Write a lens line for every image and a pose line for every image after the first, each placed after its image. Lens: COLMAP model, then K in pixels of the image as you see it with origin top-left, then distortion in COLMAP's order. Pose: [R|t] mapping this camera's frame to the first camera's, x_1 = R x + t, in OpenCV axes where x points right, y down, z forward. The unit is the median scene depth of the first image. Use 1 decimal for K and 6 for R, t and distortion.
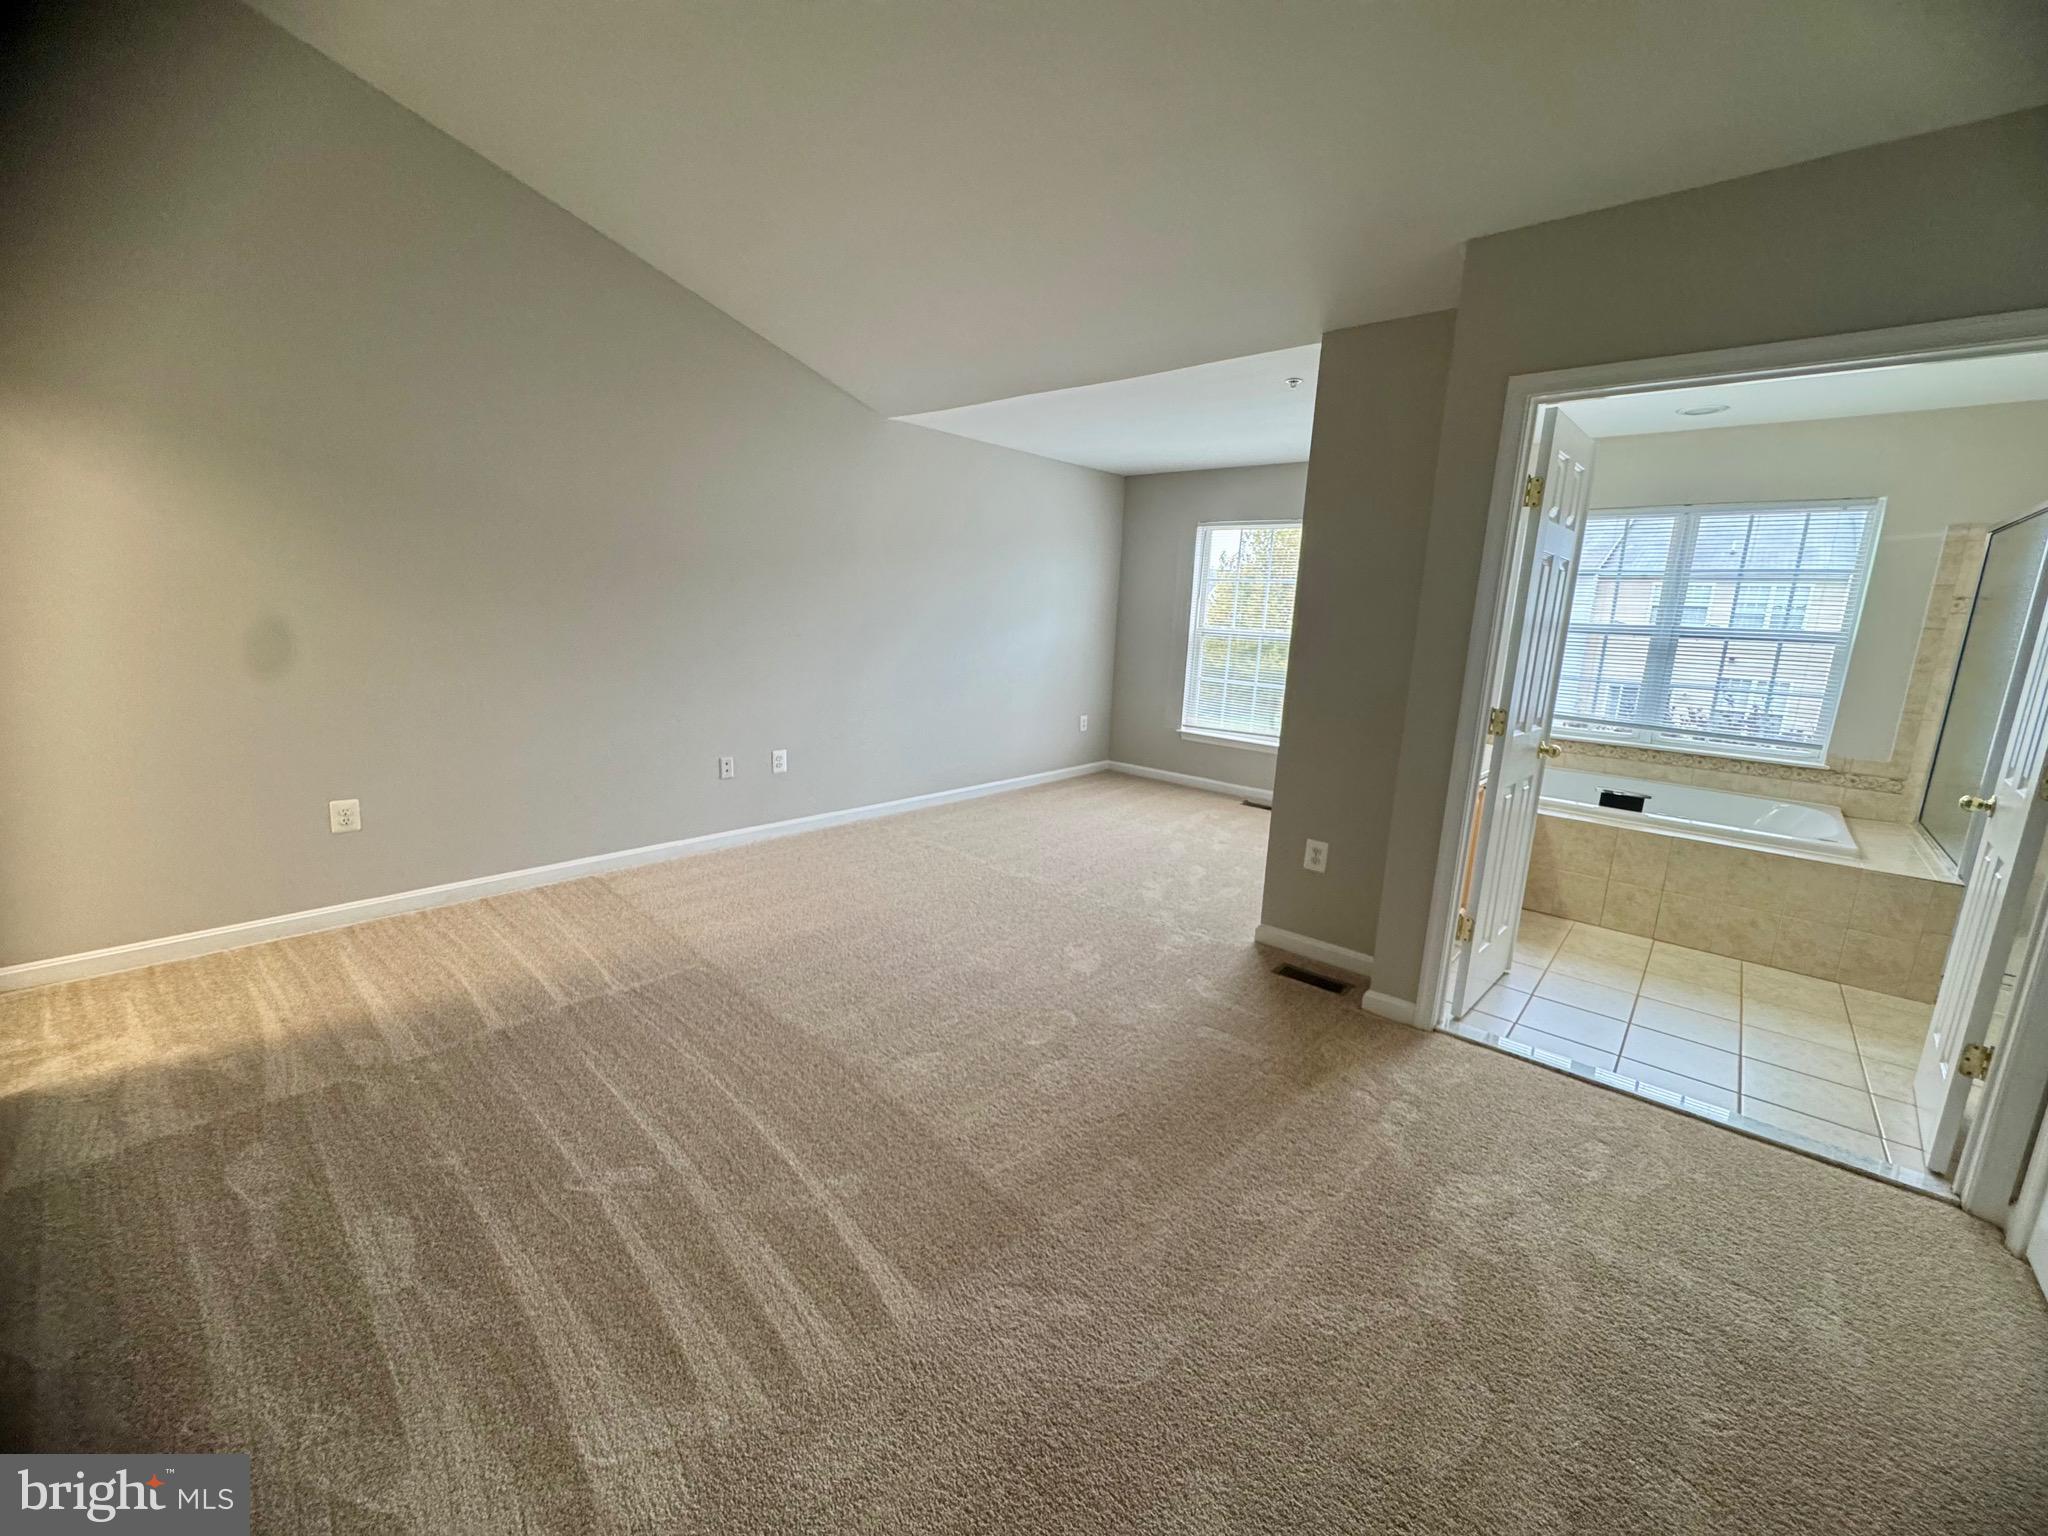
lens RADIAL K [[815.0, 0, 1035.4], [0, 815.0, 766.8], [0, 0, 1]] dist [-0.004332, 0.000493]
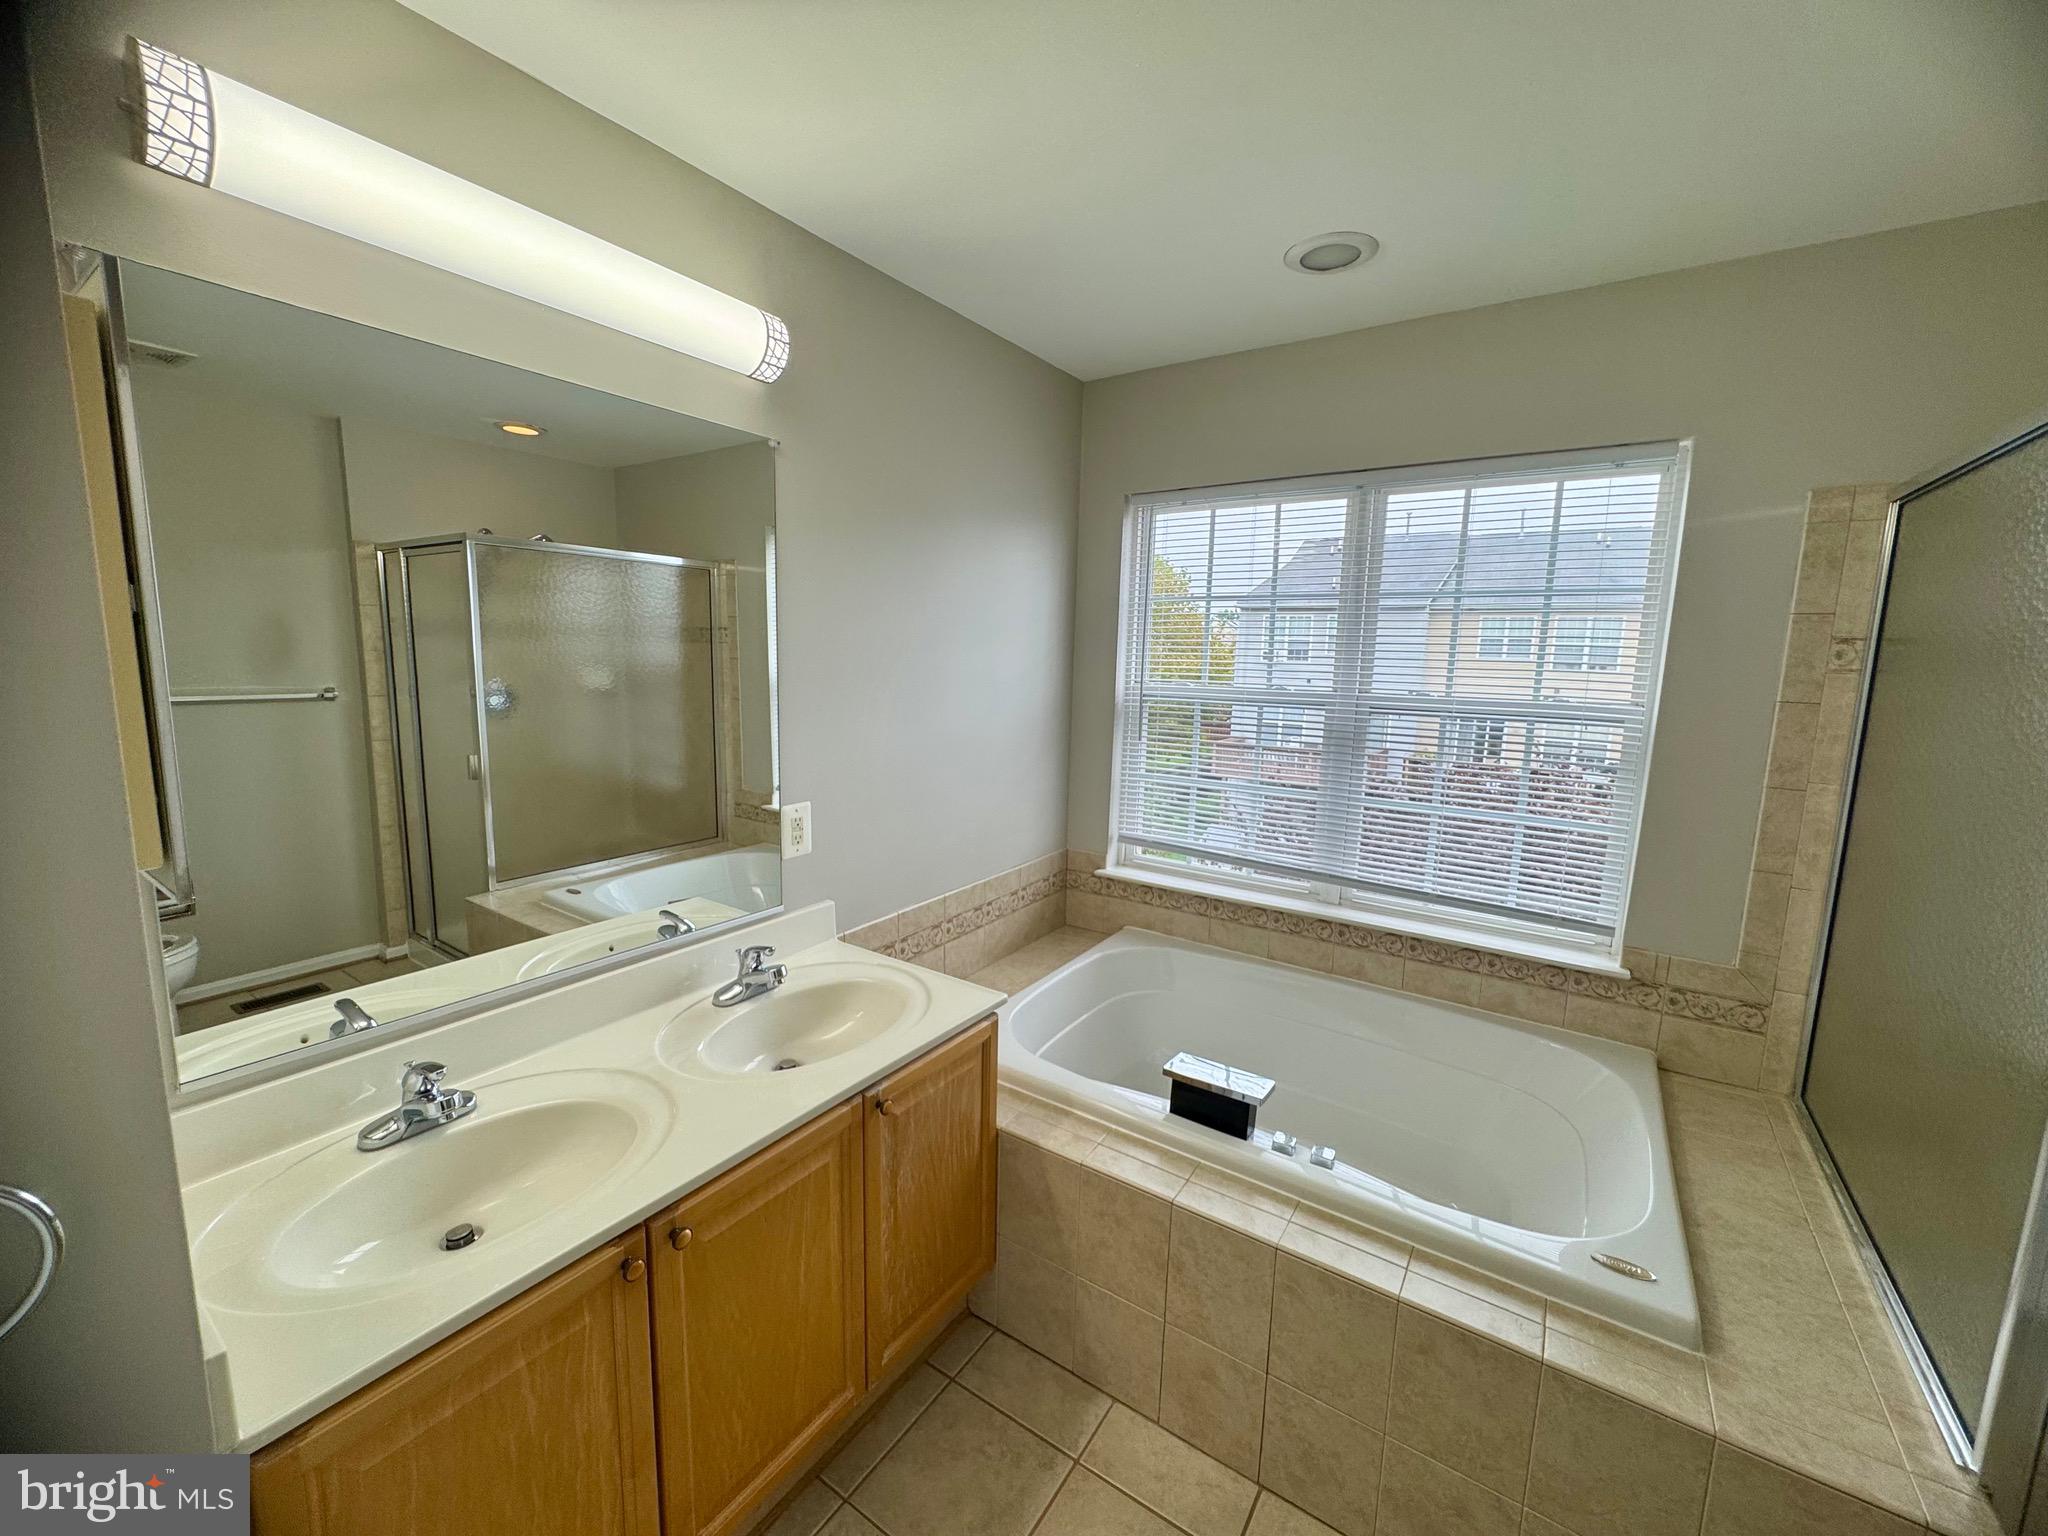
lens RADIAL K [[815.0, 0, 1033.6], [0, 815.0, 769.1], [0, 0, 1]] dist [-0.004332, 0.000493]
pose [[0.992038, -0.037601, 0.120192, 0.586943], [0.042540, 0.998341, -0.038799, -0.129996], [-0.118534, 0.043603, 0.991992, 0.568442]]
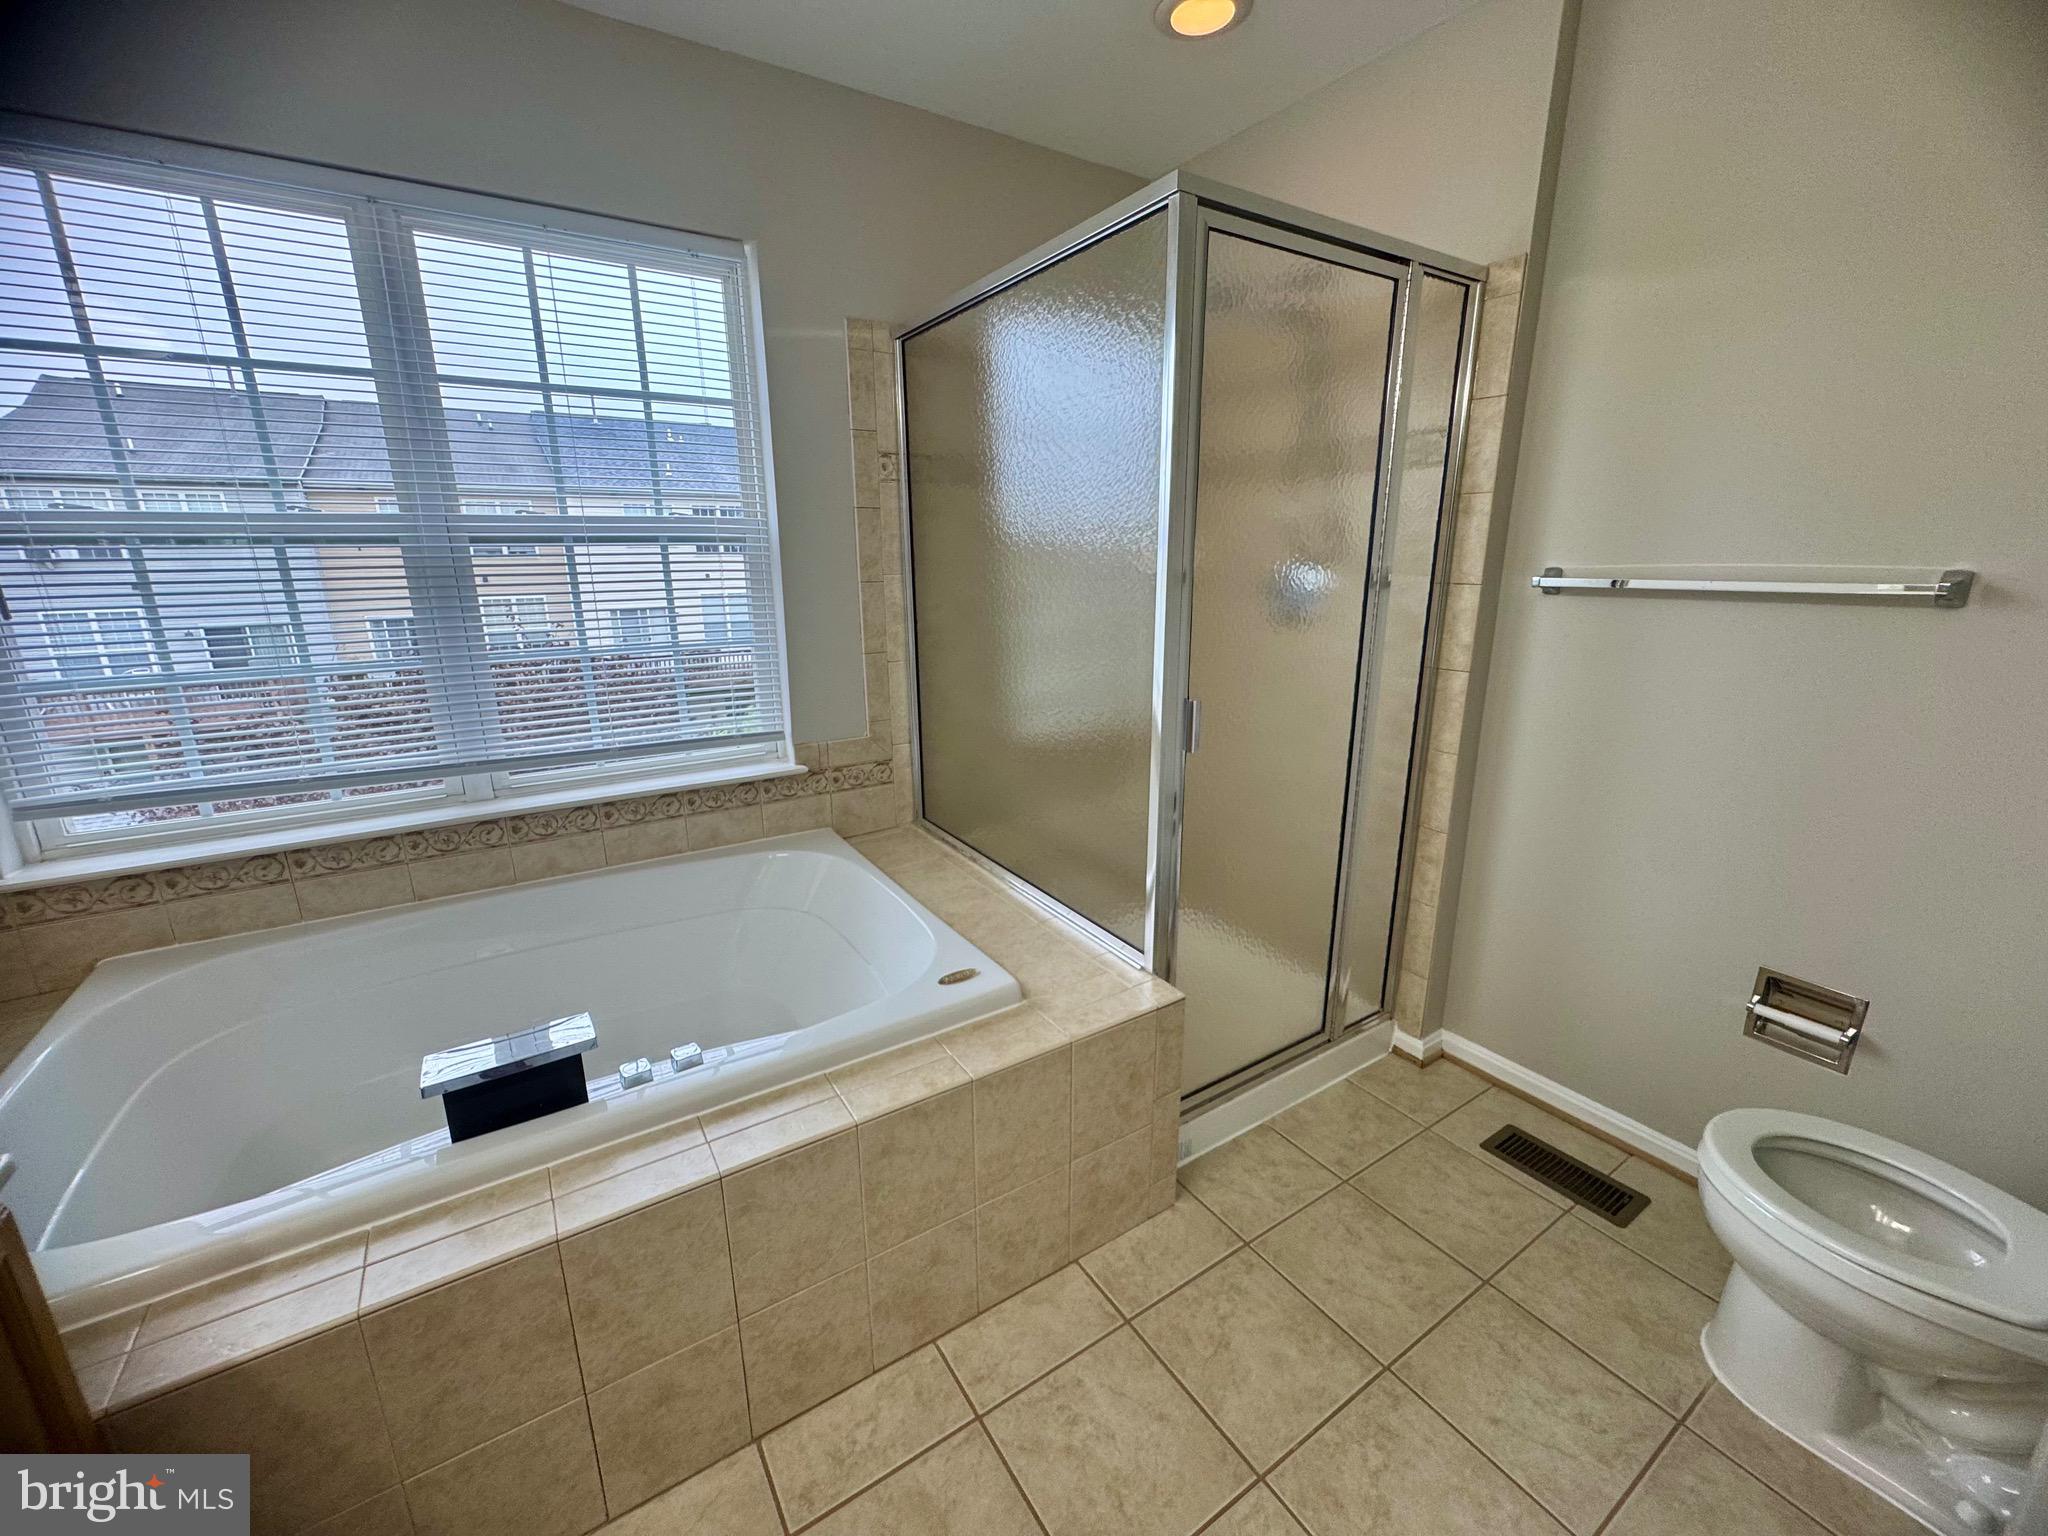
lens RADIAL K [[815.0, 0, 1010.1], [0, 815.0, 767.0], [0, 0, 1]] dist [-0.004332, 0.000493]
pose [[0.287094, -0.286802, 0.913959, 0.538872], [0.202141, 0.950779, 0.234859, -0.108445], [-0.936331, 0.117322, 0.330937, 0.723685]]
